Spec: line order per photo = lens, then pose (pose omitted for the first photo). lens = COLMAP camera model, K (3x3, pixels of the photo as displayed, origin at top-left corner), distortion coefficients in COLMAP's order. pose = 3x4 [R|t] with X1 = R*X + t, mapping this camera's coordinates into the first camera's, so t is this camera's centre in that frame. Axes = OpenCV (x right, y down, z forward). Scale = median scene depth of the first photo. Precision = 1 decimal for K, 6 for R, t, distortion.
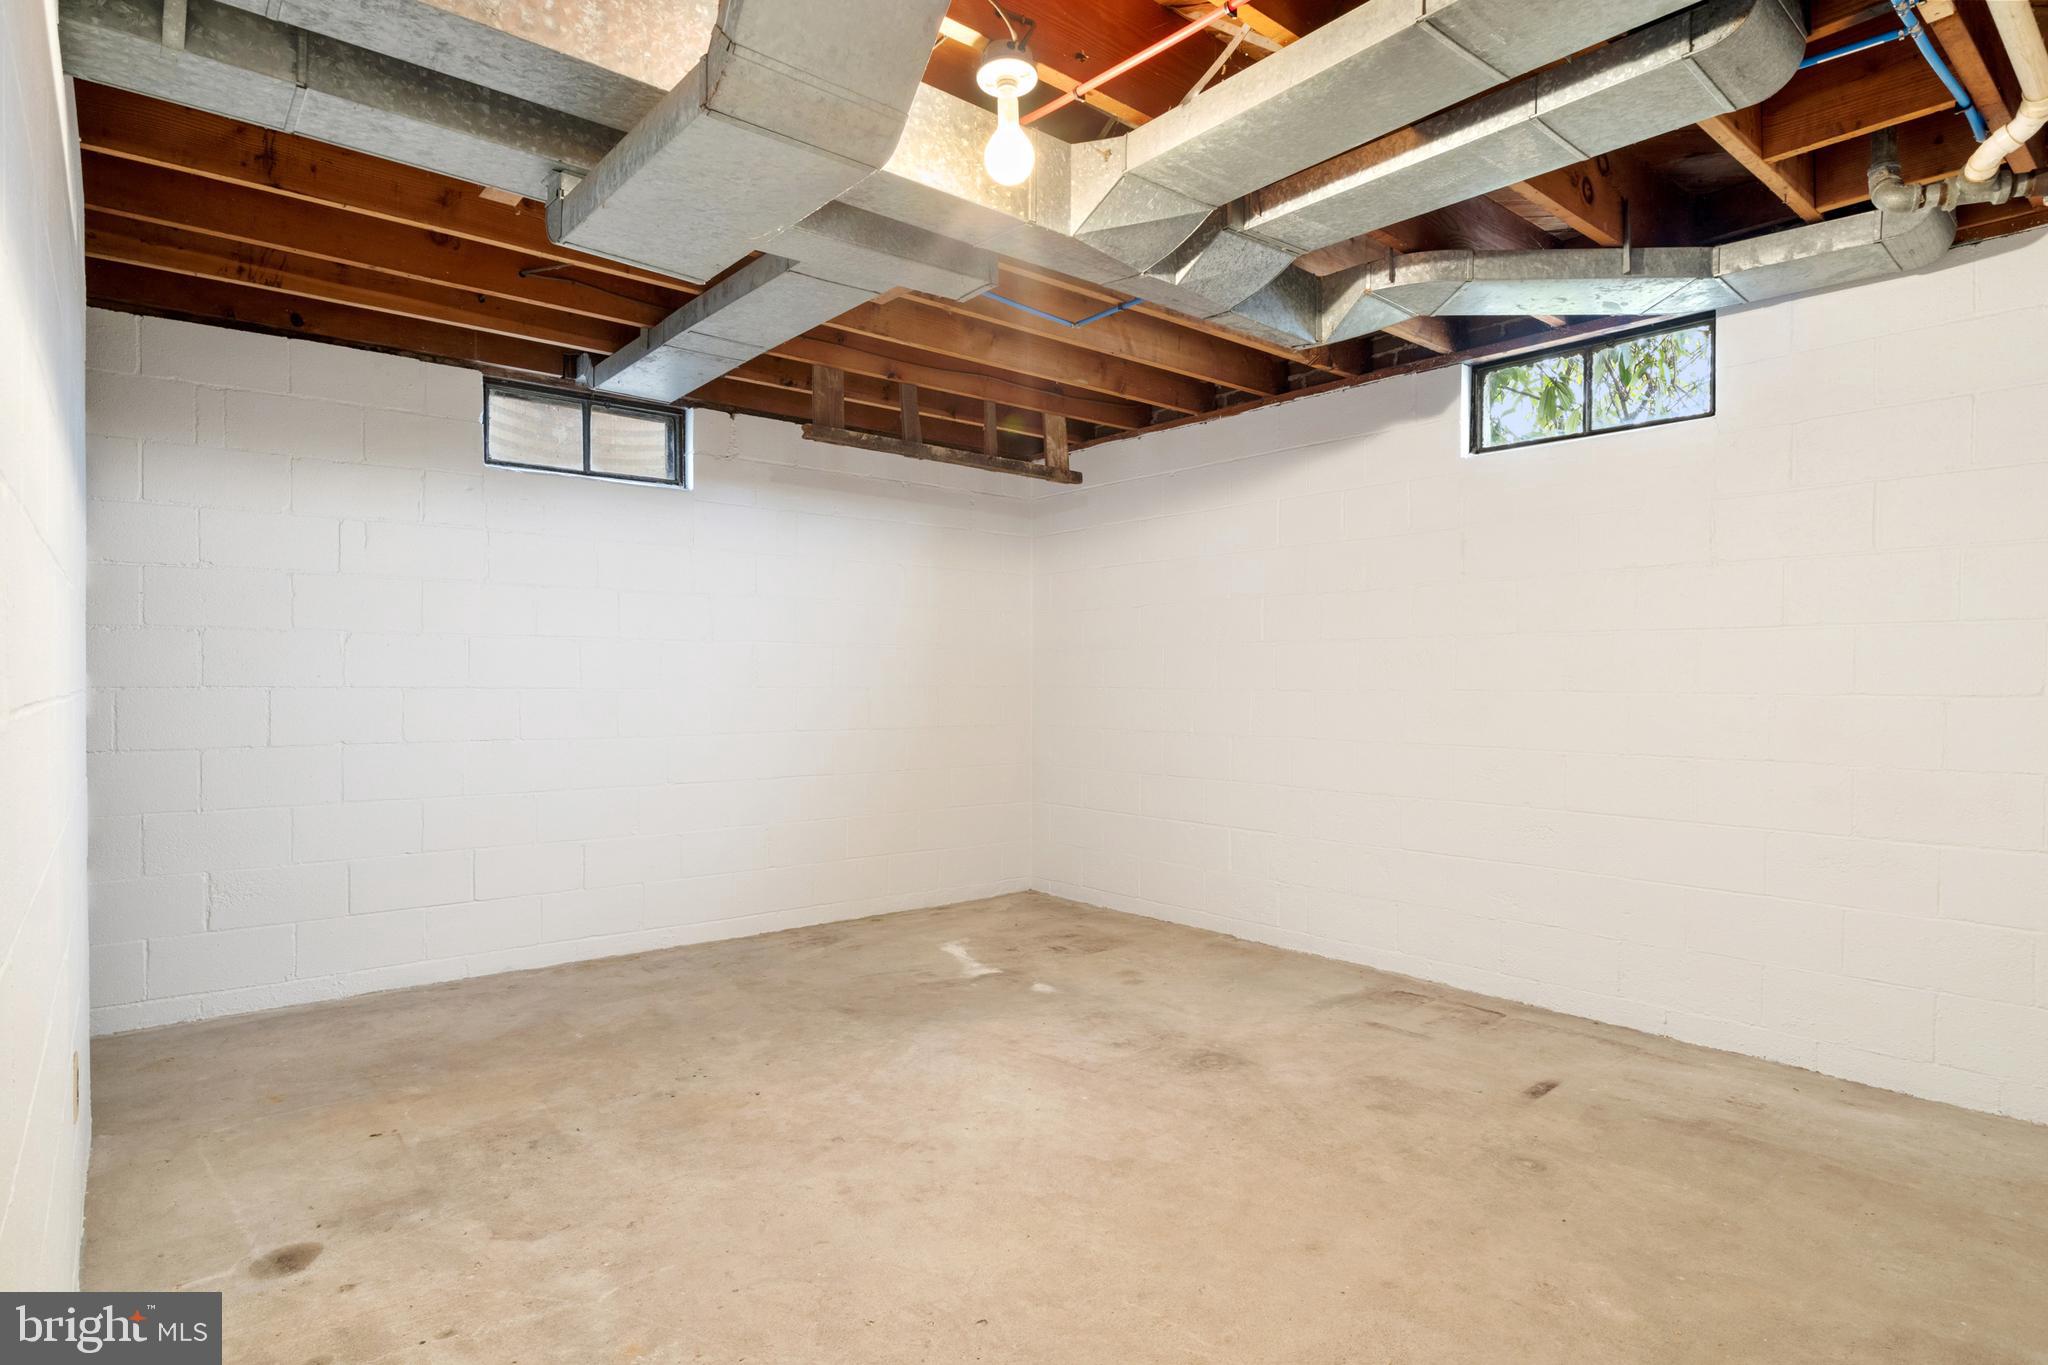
lens RADIAL K [[1088.4, 0, 1023.5], [0, 1088.4, 681.8], [0, 0, 1]] dist [-0.003927, 0.000420]
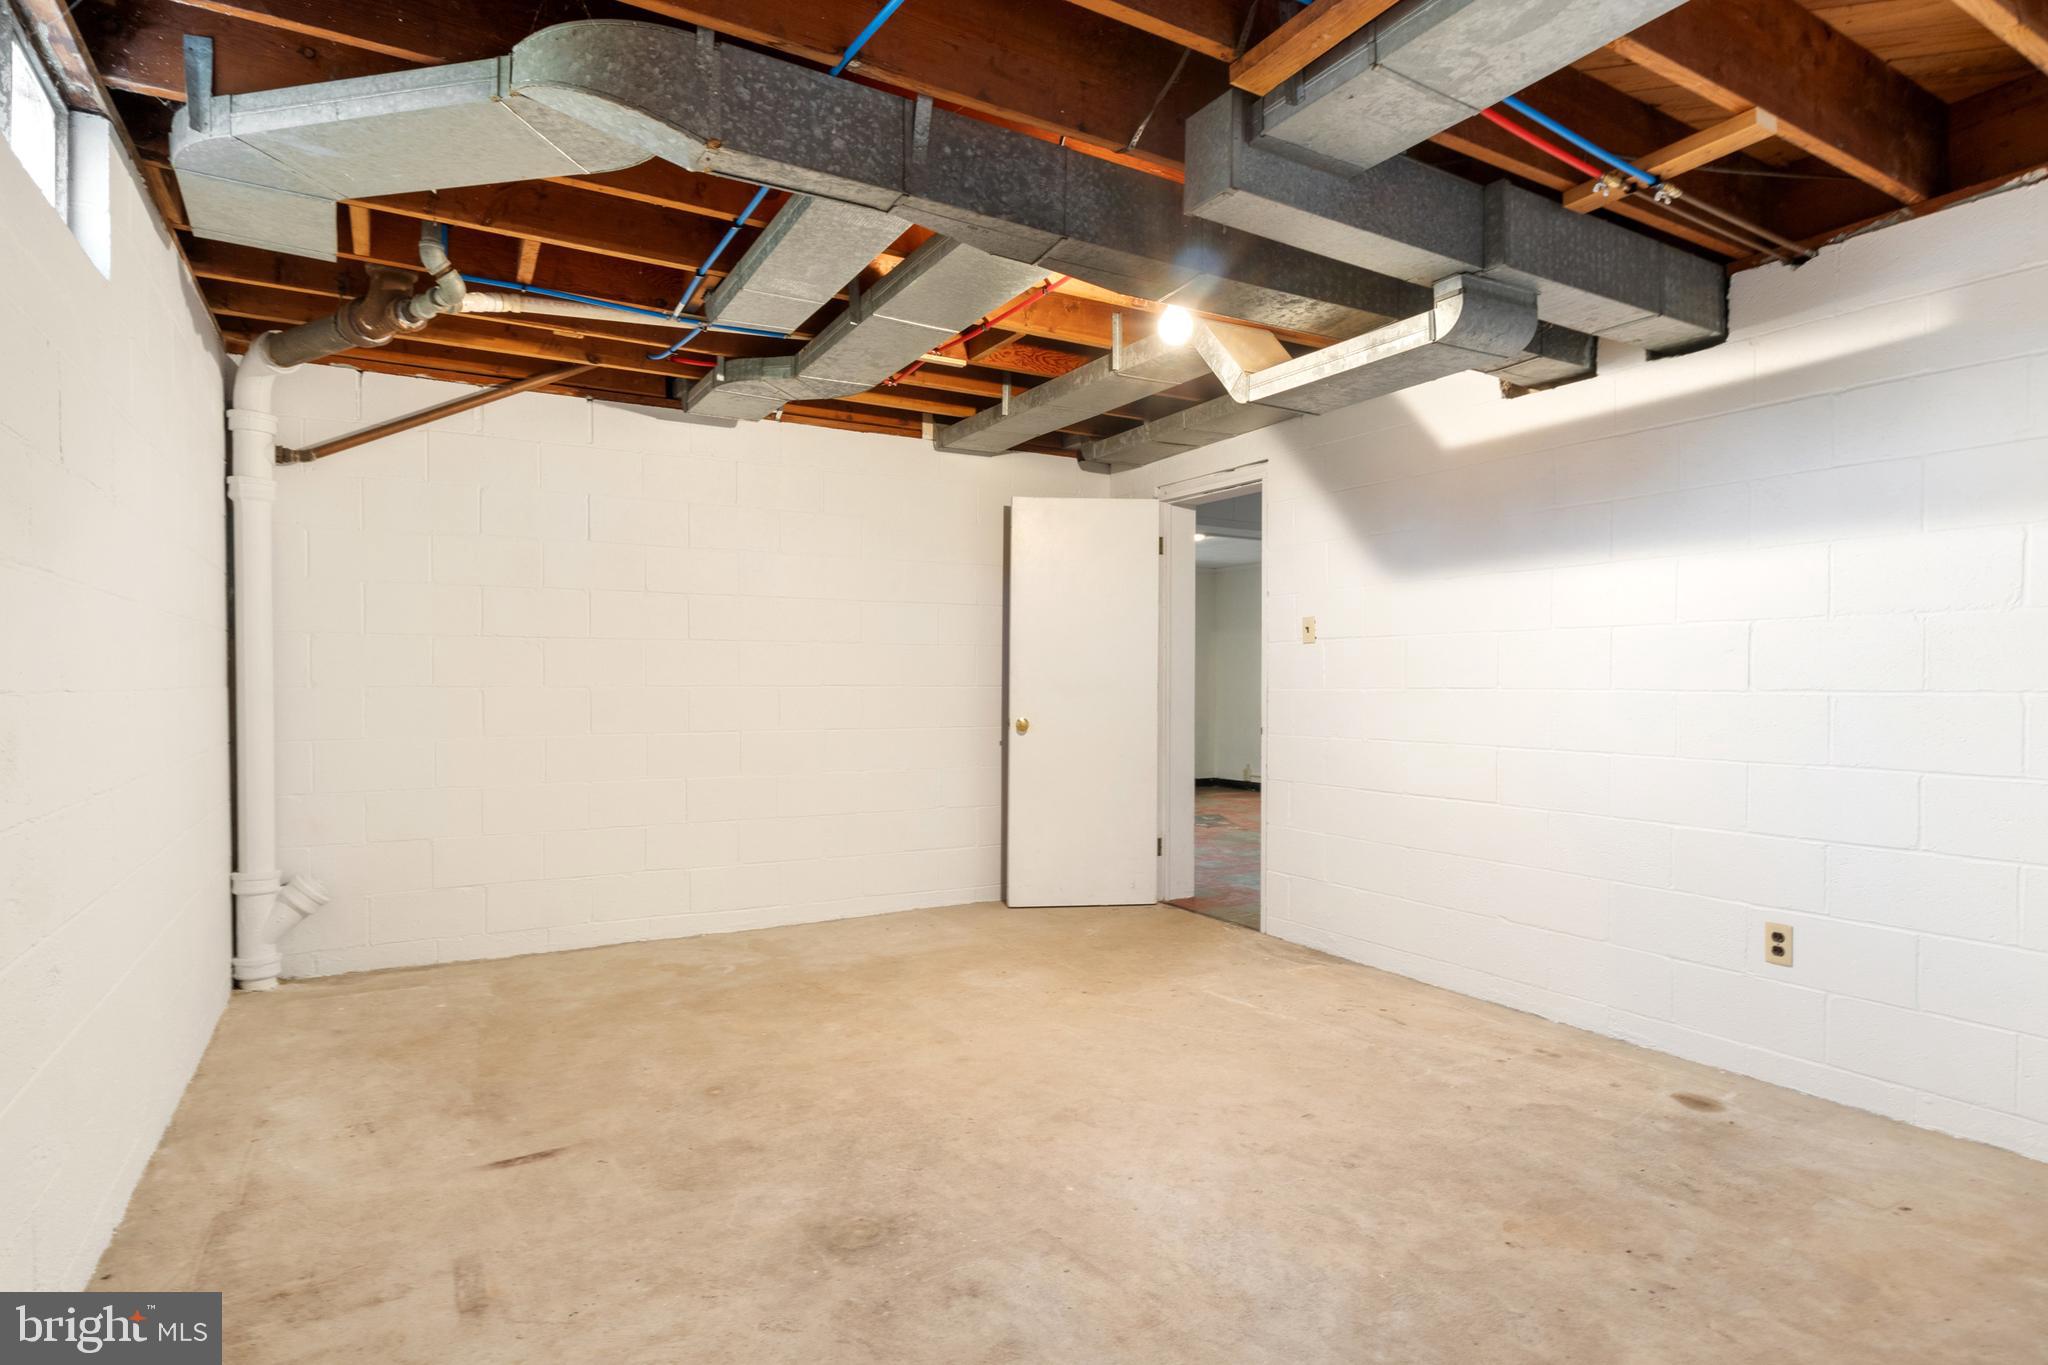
lens RADIAL K [[1088.4, 0, 1027.9], [0, 1088.4, 685.8], [0, 0, 1]] dist [-0.003927, 0.000420]
pose [[-0.987106, -0.007418, 0.159897, -0.042133], [-0.006573, 0.999961, 0.005816, 0.001513], [-0.159934, 0.004690, -0.987117, 1.902379]]
